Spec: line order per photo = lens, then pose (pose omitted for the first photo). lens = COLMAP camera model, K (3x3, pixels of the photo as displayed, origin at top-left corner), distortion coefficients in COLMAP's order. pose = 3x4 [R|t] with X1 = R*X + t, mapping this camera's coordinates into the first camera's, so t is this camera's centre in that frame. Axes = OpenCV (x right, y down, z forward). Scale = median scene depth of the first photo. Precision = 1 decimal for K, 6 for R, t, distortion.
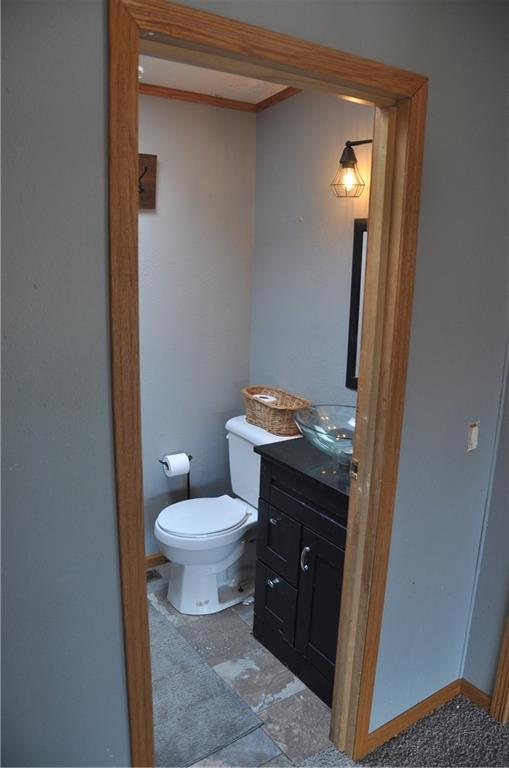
lens RADIAL K [[598.5, 0, 254.5], [0, 598.5, 384.0], [0, 0, 1]] dist [-0.161774, 0.123099]
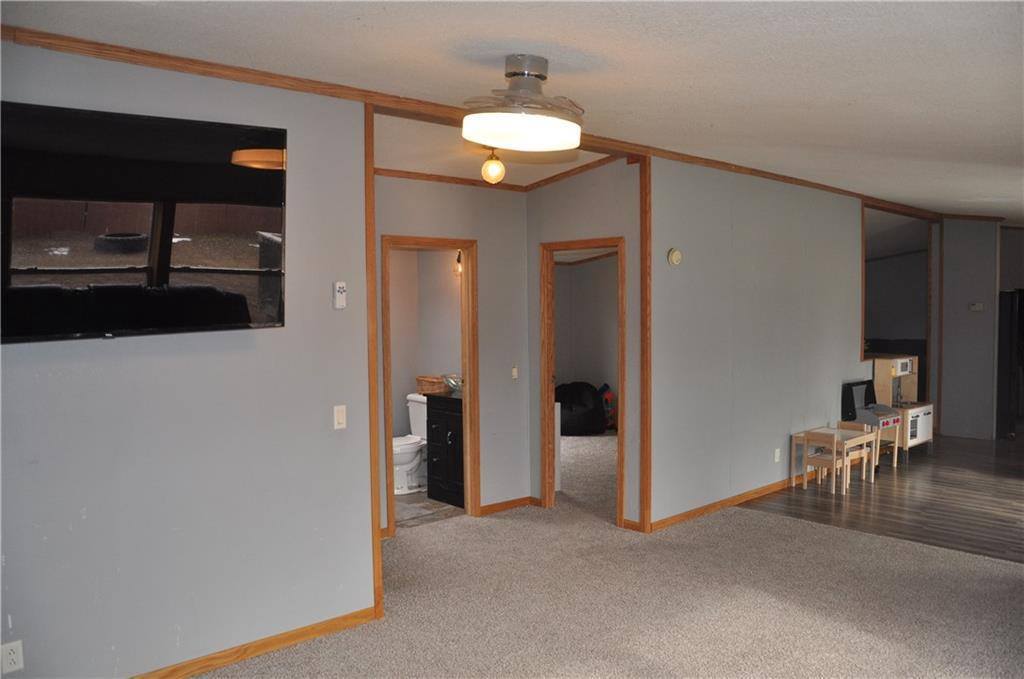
lens RADIAL K [[798.0, 0, 512.0], [0, 798.0, 339.5], [0, 0, 1]] dist [-0.161774, 0.123099]
pose [[0.991094, -0.046520, 0.124774, -0.026896], [0.070225, 0.978699, -0.192915, 0.424915], [-0.113141, 0.199959, 0.973250, -1.591541]]
